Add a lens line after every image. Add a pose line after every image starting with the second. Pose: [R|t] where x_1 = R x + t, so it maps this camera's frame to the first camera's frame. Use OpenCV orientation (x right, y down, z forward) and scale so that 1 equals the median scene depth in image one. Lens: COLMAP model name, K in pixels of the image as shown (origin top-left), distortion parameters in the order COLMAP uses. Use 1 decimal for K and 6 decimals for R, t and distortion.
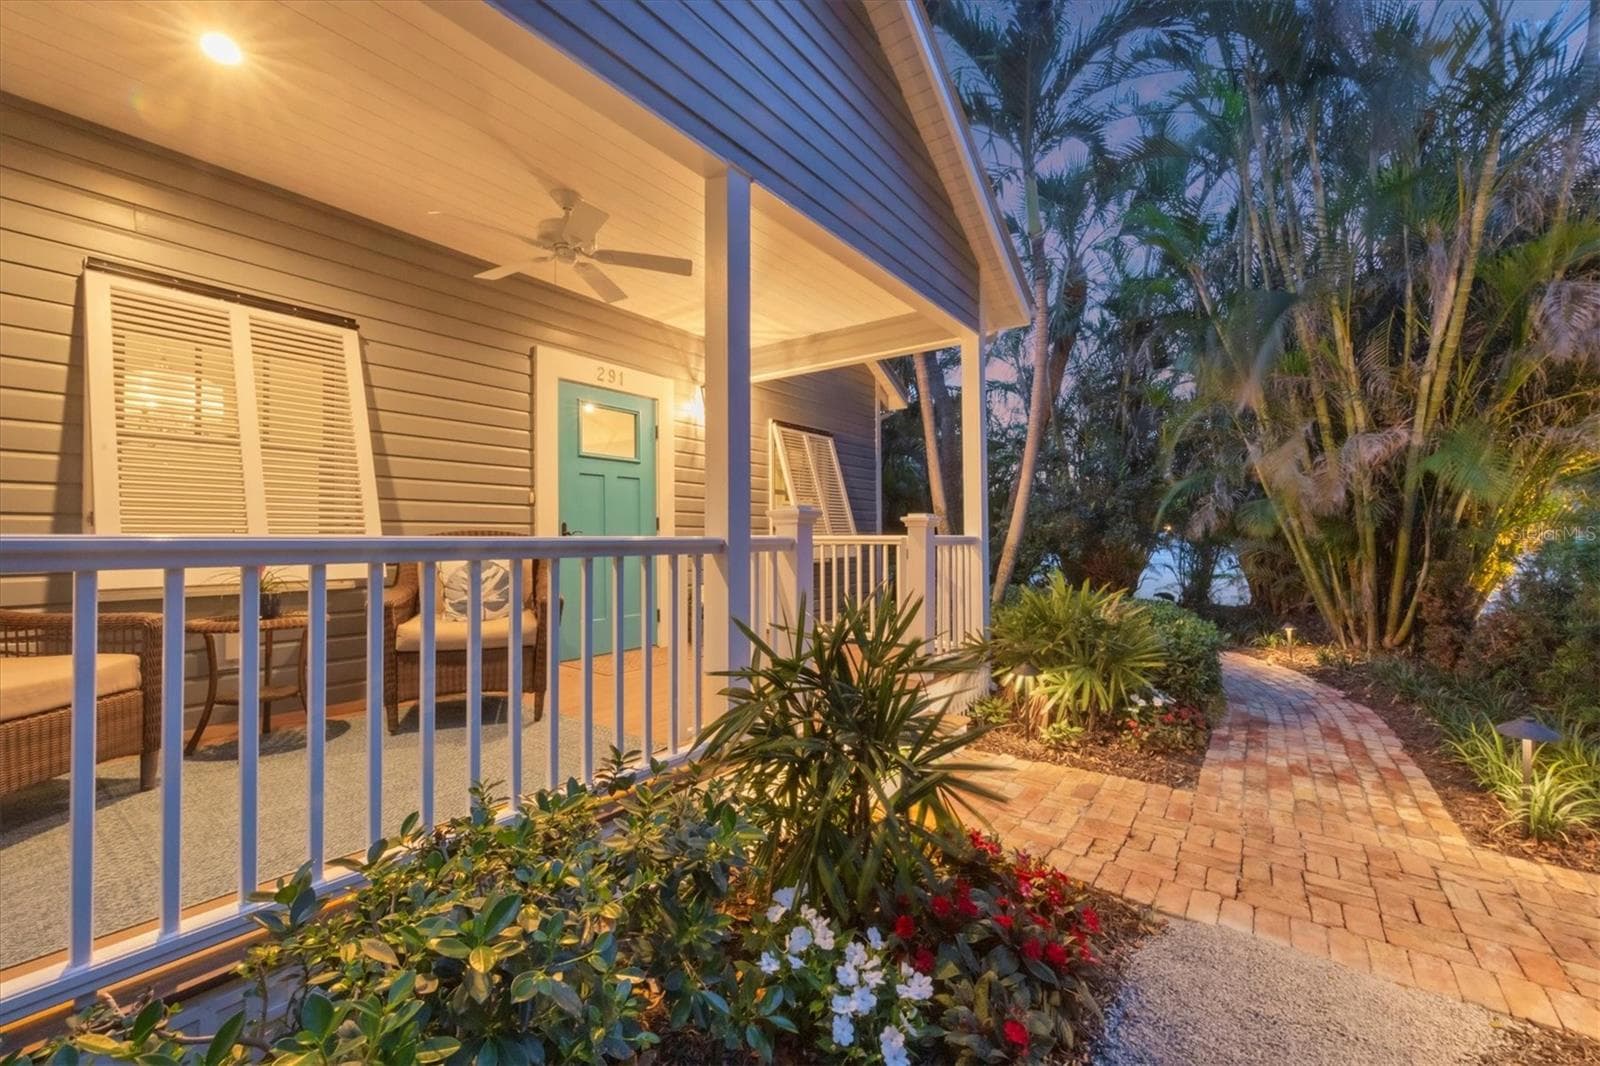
lens RADIAL K [[656.8, 0, 800.0], [0, 656.8, 533.0], [0, 0, 1]] dist [-0.001261, -0.000194]
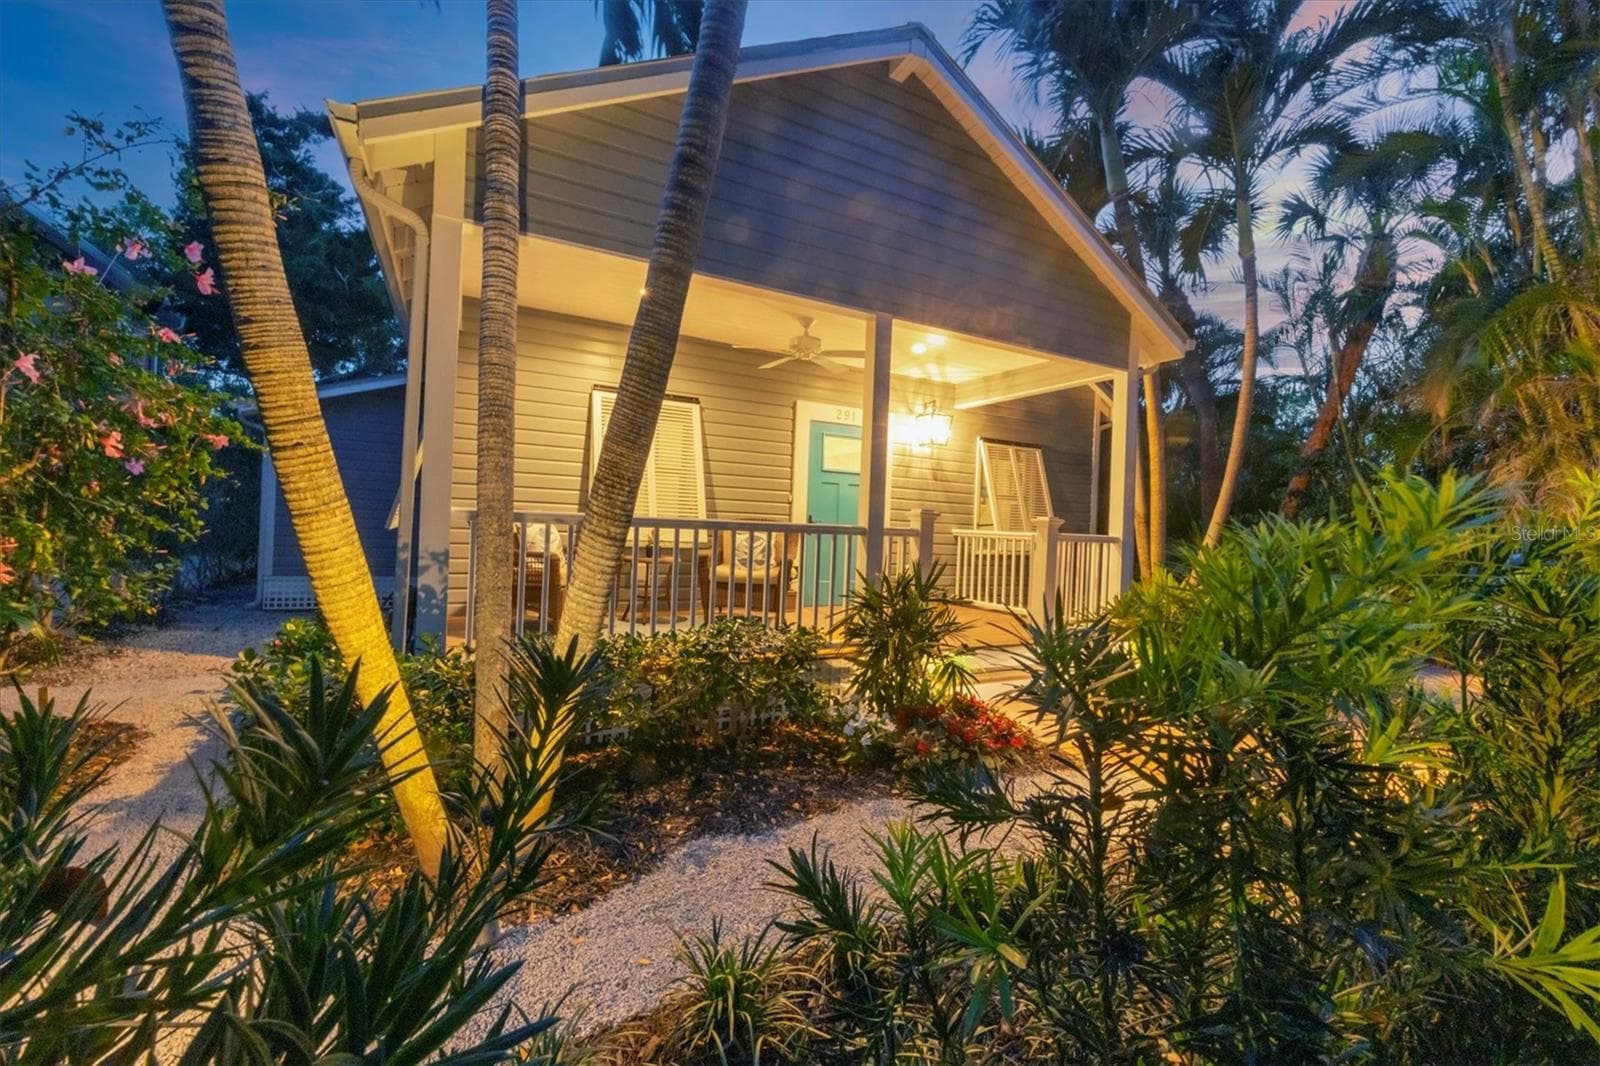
lens RADIAL K [[656.8, 0, 800.0], [0, 656.8, 533.0], [0, 0, 1]] dist [-0.001261, -0.000194]
pose [[0.901349, 0.040617, -0.431186, 0.286249], [-0.037666, 0.999172, 0.015383, 0.003400], [0.431453, 0.002375, 0.902132, -0.394700]]
